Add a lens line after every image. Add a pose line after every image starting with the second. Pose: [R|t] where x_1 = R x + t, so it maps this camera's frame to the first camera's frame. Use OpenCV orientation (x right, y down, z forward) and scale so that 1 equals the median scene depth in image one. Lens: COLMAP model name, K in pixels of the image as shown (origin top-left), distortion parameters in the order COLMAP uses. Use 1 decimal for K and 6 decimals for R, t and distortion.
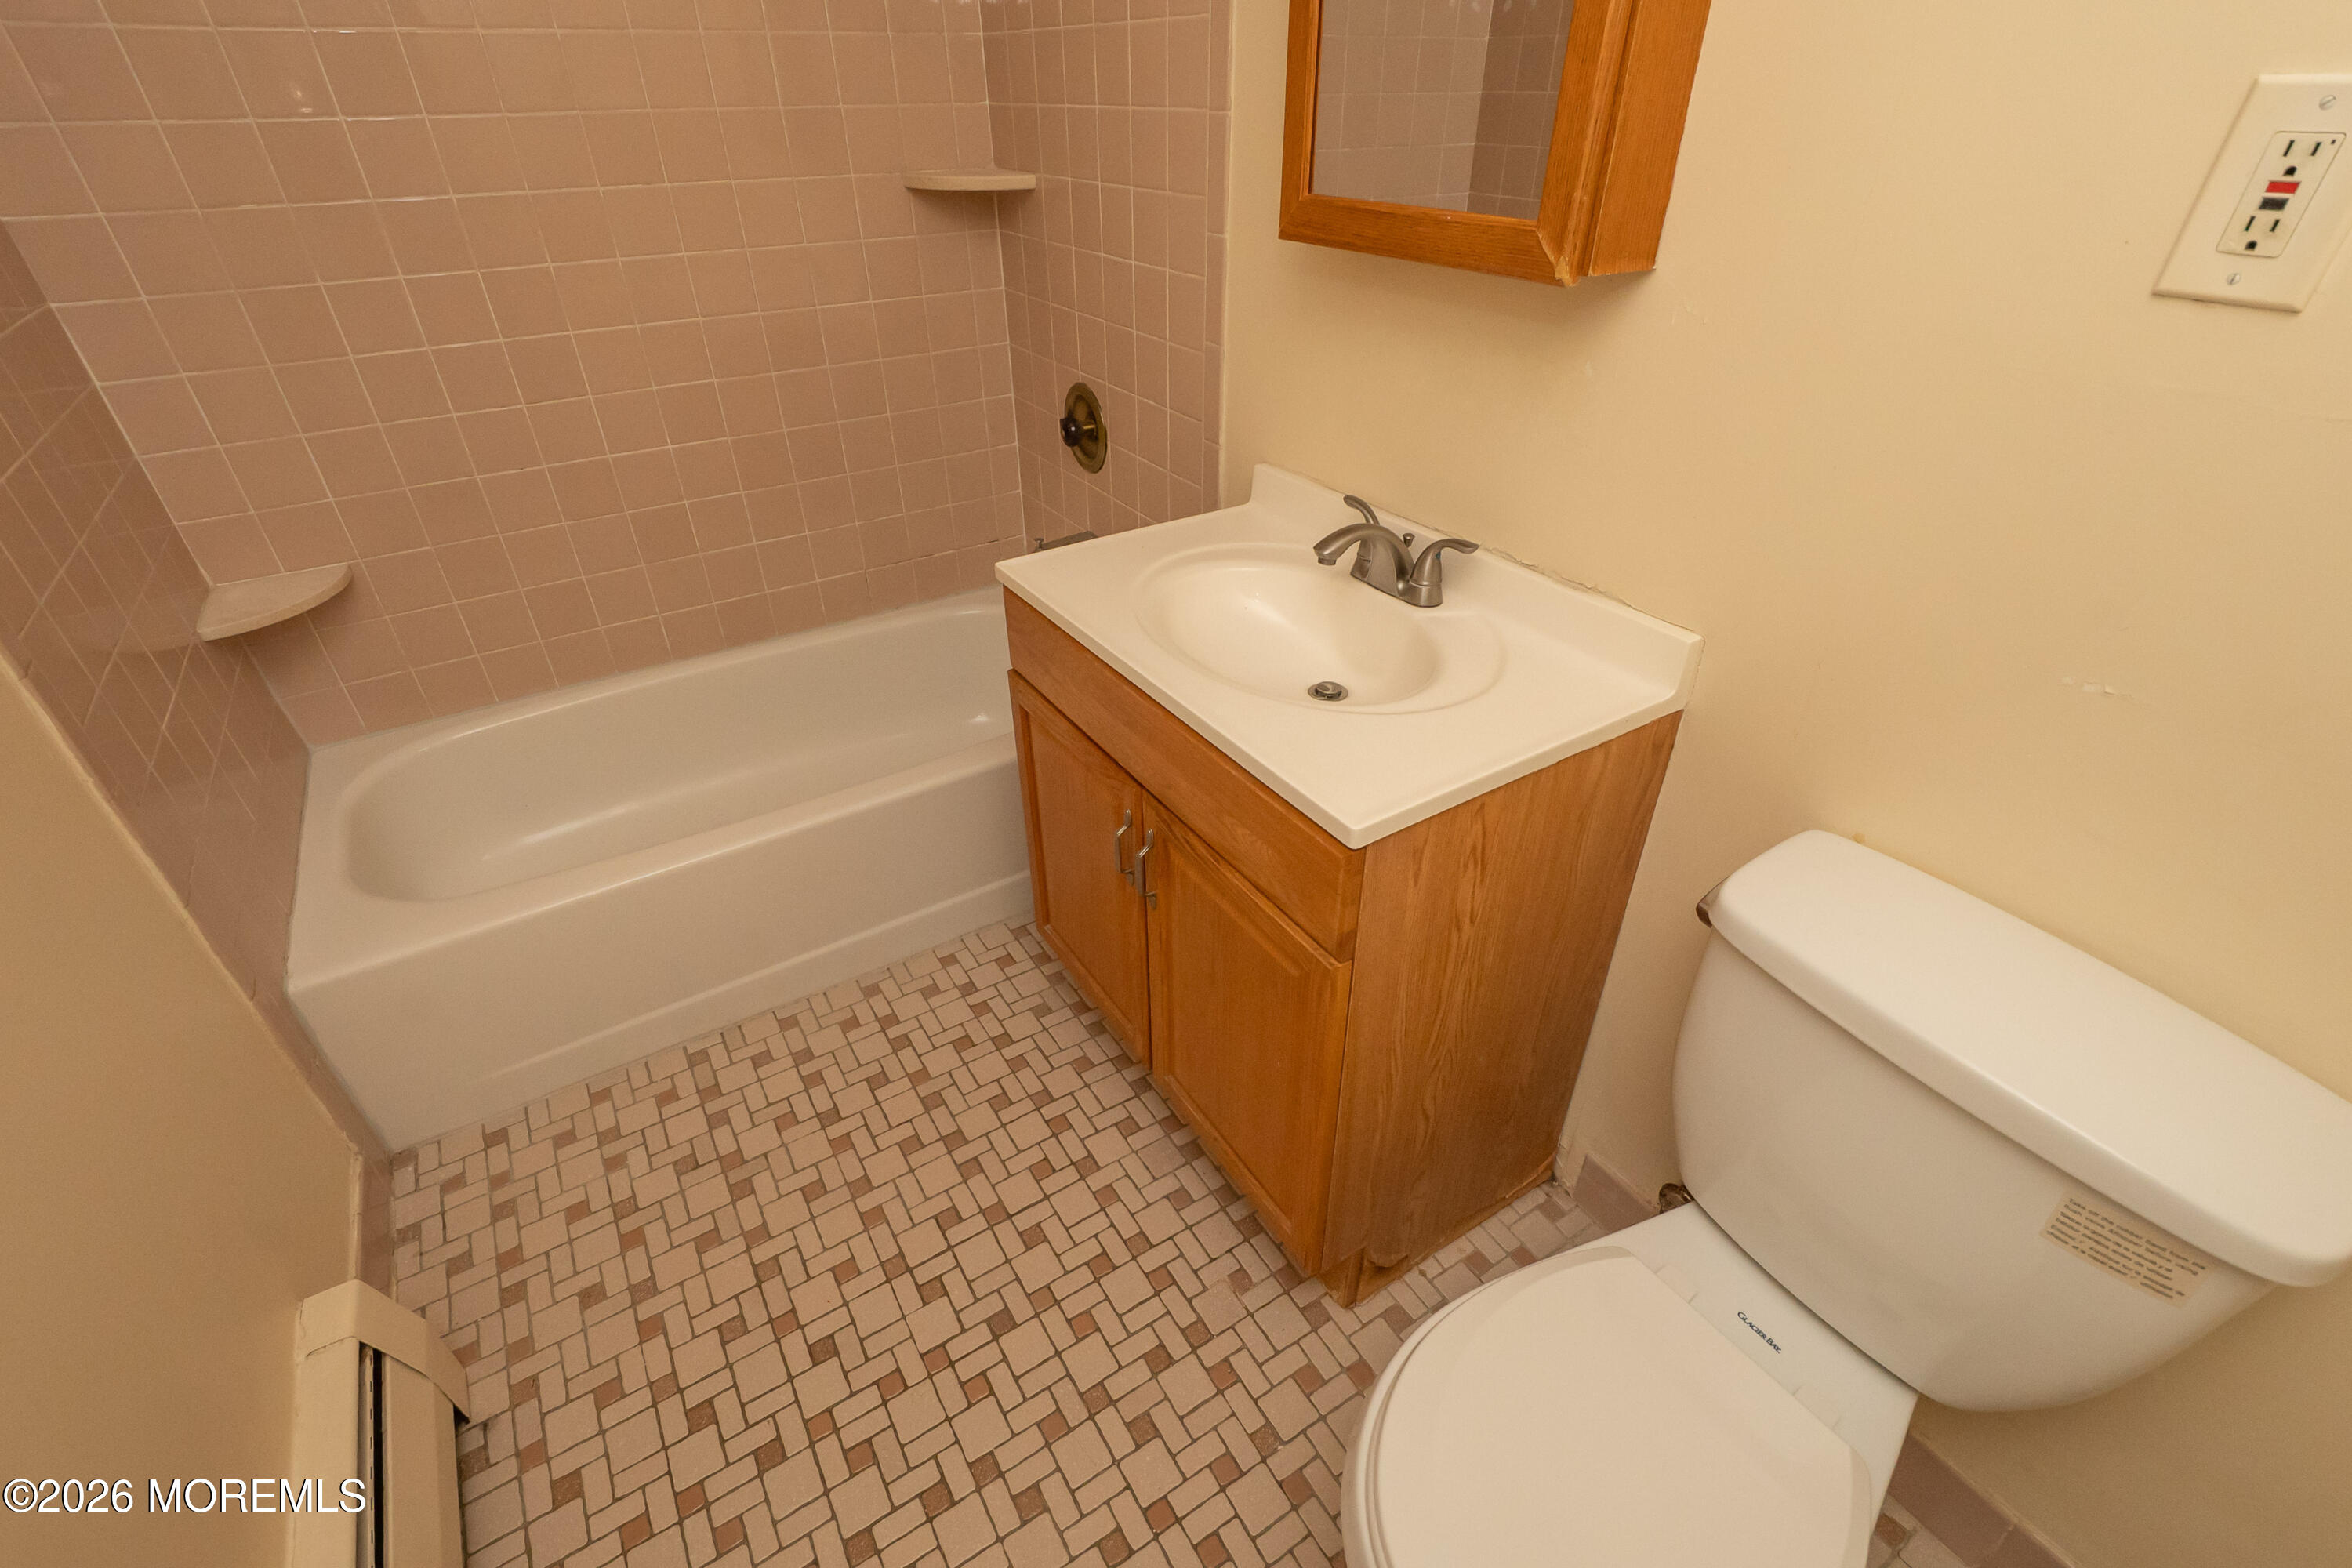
lens RADIAL K [[1031.3, 0, 1163.3], [0, 1031.3, 778.3], [0, 0, 1]] dist [0.014922, -0.013777]
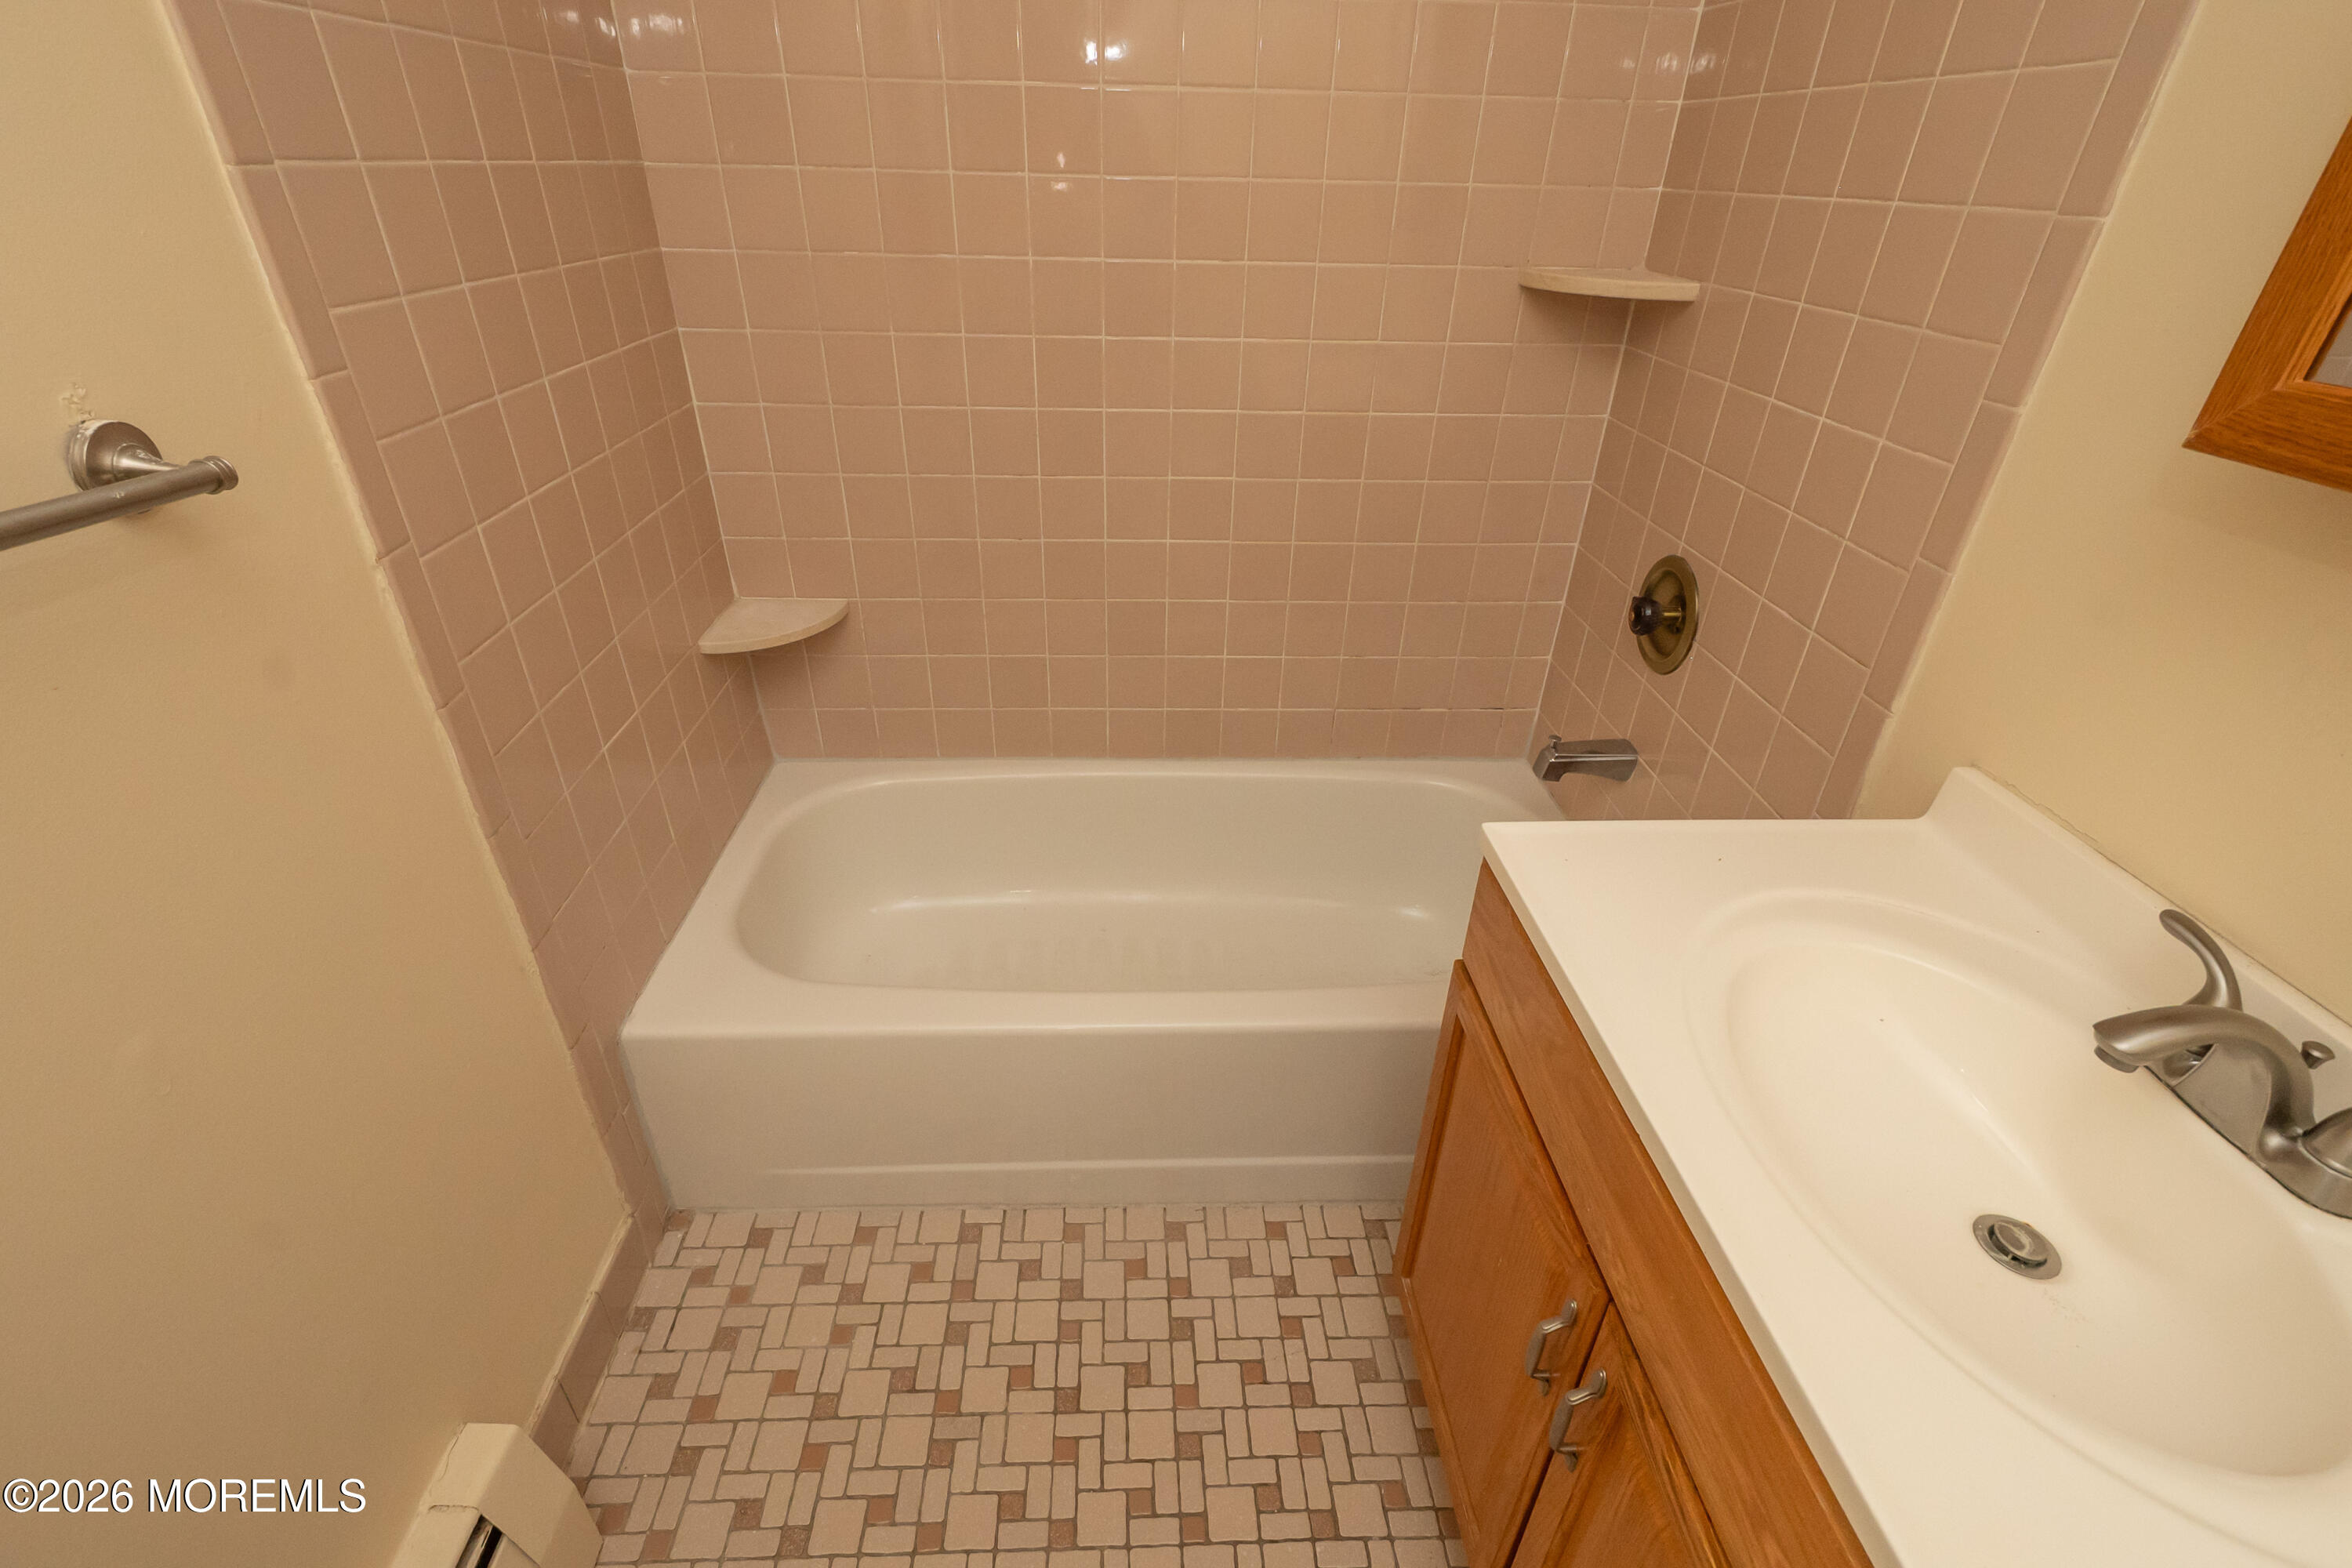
lens RADIAL K [[1031.8, 0, 1167.0], [0, 1031.8, 777.7], [0, 0, 1]] dist [0.012022, -0.007398]
pose [[0.868123, 0.276698, -0.412069, -0.059997], [-0.300743, 0.953681, 0.006793, -0.155562], [0.394862, 0.118030, 0.911127, 0.245915]]
